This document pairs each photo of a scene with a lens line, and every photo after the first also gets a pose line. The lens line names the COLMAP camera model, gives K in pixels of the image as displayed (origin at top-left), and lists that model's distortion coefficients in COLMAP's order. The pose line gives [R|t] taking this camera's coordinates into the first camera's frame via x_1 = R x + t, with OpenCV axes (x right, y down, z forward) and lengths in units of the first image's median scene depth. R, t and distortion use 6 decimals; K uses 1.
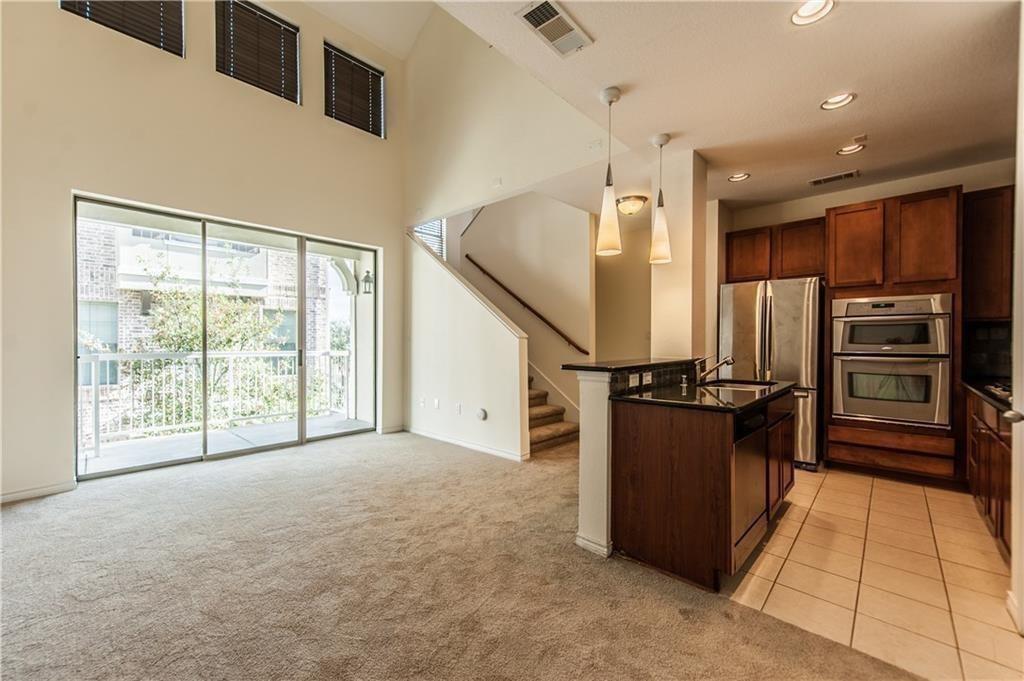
lens RADIAL K [[406.5, 0, 503.8], [0, 406.5, 343.8], [0, 0, 1]] dist [0.000902, 0.000010]
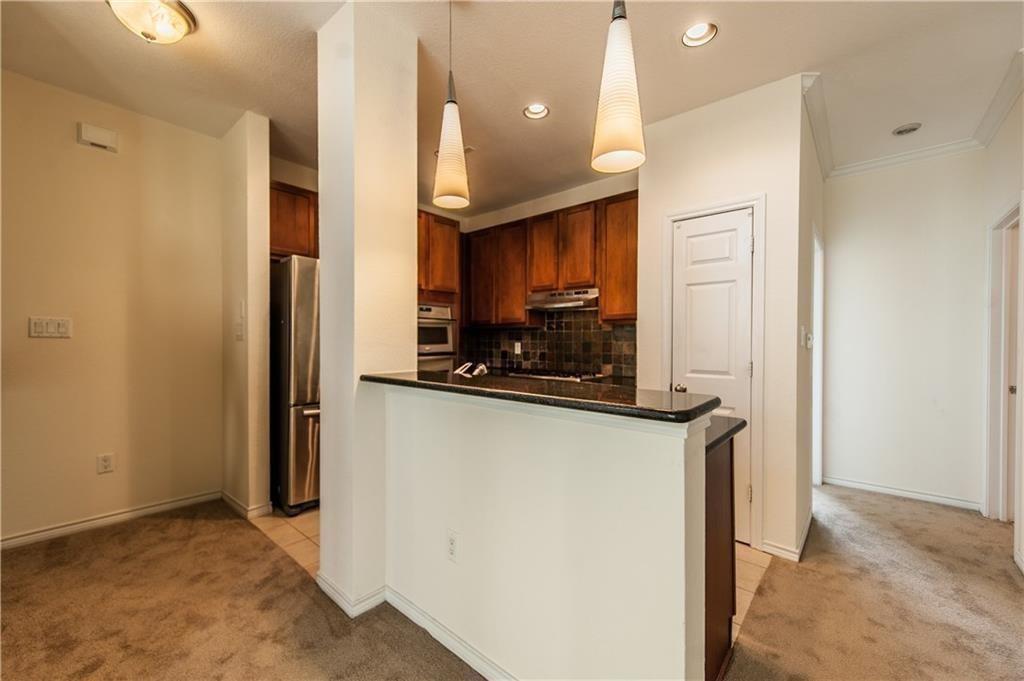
lens RADIAL K [[406.5, 0, 503.8], [0, 406.5, 343.8], [0, 0, 1]] dist [0.000902, 0.000010]
pose [[-0.051092, -0.007765, 0.998664, -0.160129], [0.006558, 0.999946, 0.008111, -0.009850], [-0.998672, 0.006963, -0.051038, 0.879458]]
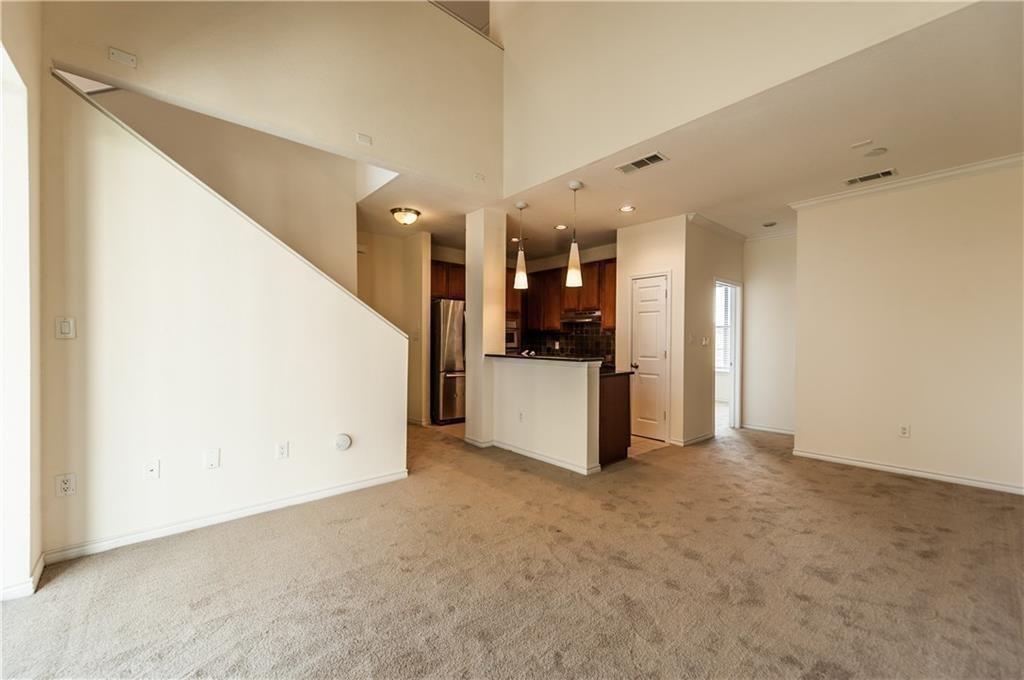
lens RADIAL K [[406.5, 0, 503.8], [0, 406.5, 343.3], [0, 0, 1]] dist [0.000902, 0.000010]
pose [[0.088232, -0.005447, 0.996085, -0.995206], [0.003947, 0.999979, 0.005119, -0.008199], [-0.996092, 0.003480, 0.088252, 0.856586]]
